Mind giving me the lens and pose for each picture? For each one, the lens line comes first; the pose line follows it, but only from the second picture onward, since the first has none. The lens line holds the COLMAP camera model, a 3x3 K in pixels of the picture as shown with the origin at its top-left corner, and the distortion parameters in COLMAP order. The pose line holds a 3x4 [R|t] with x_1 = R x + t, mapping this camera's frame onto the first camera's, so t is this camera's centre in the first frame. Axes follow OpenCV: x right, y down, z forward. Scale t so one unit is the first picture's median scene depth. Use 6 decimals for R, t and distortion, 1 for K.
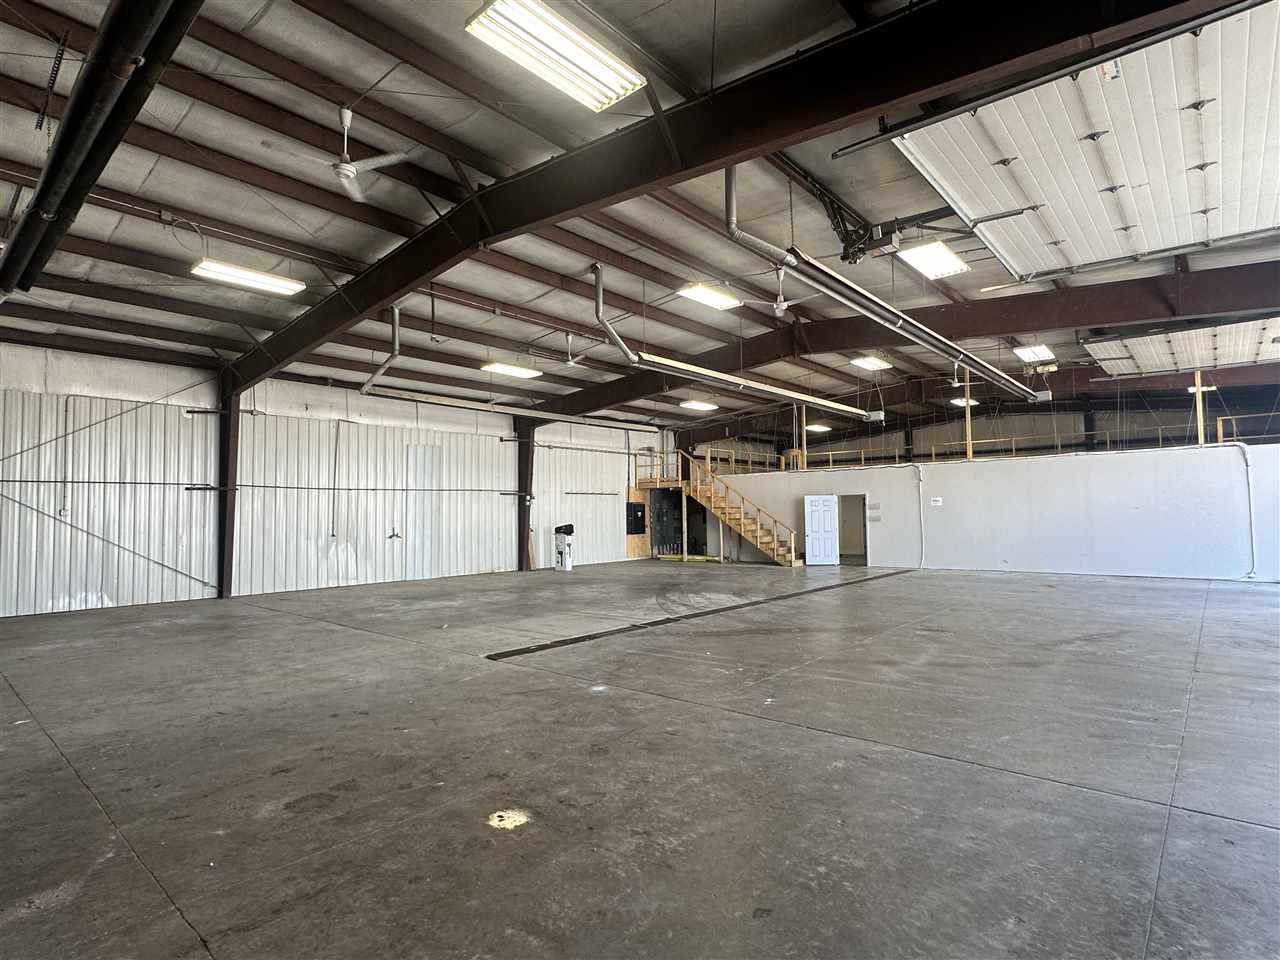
lens RADIAL K [[666.5, 0, 640.3], [0, 666.5, 478.5], [0, 0, 1]] dist [-0.003293, 0.001210]
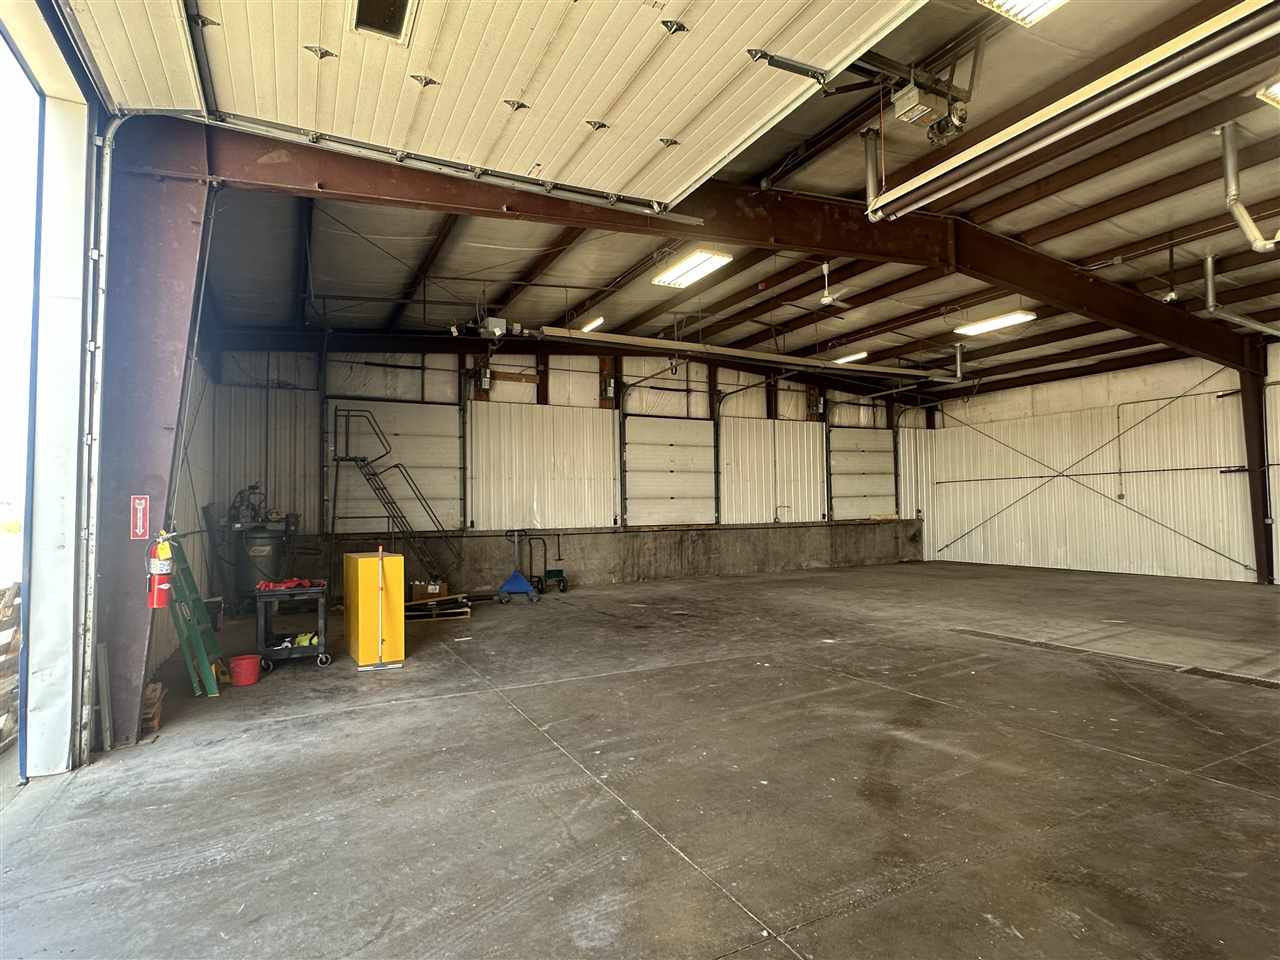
lens RADIAL K [[666.5, 0, 636.8], [0, 666.5, 482.1], [0, 0, 1]] dist [-0.003293, 0.001210]
pose [[-0.366393, -0.018253, -0.930281, 0.410242], [0.065218, 0.996845, -0.045245, 0.012315], [0.928172, -0.077249, -0.364046, 0.363185]]
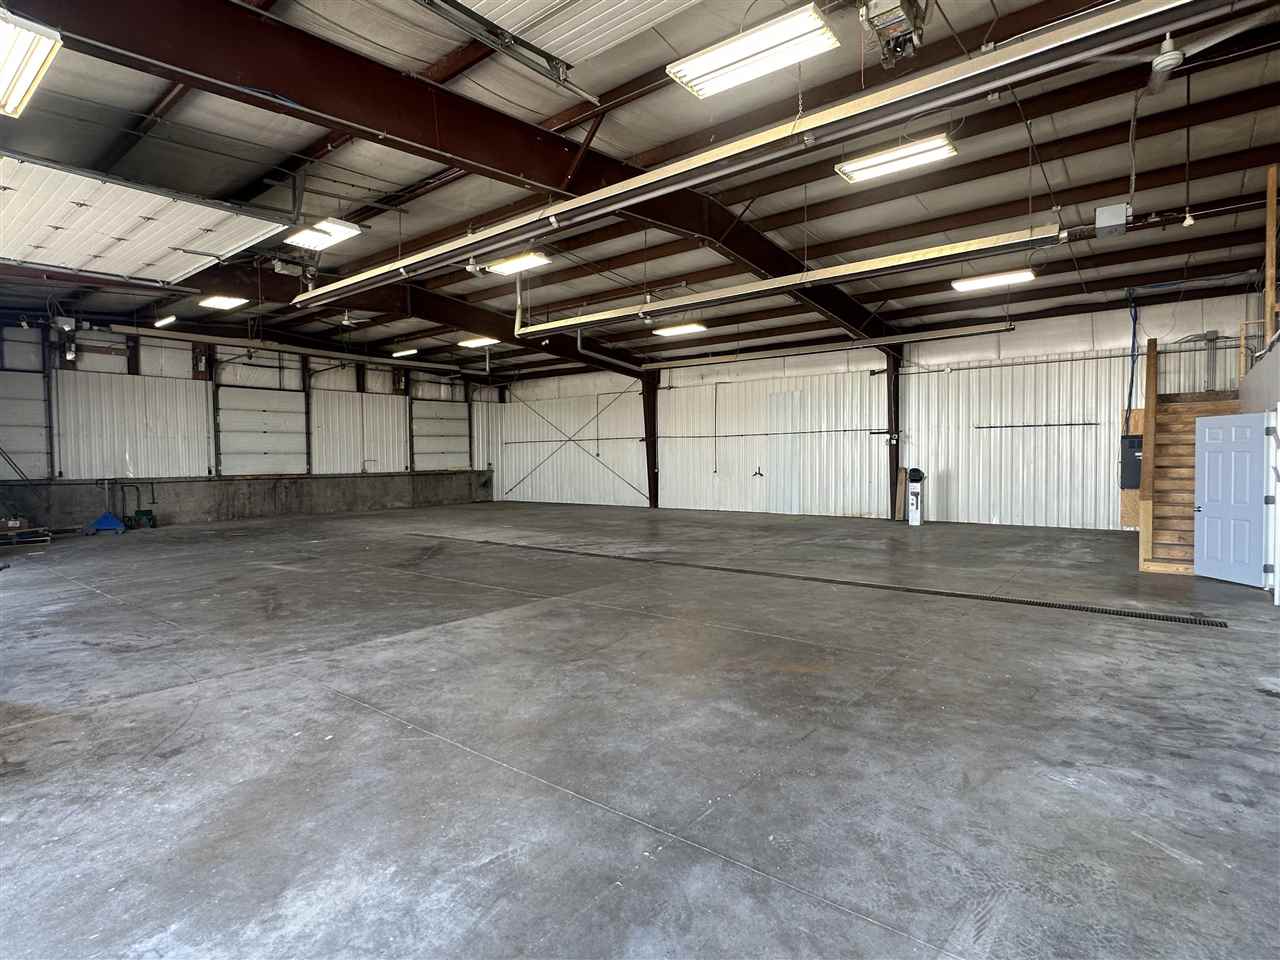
lens RADIAL K [[666.5, 0, 634.4], [0, 666.5, 477.0], [0, 0, 1]] dist [-0.003293, 0.001210]
pose [[0.044471, 0.038733, -0.998260, 0.683647], [0.059529, 0.997370, 0.041351, 0.025609], [0.997235, -0.061265, 0.042048, 0.624370]]
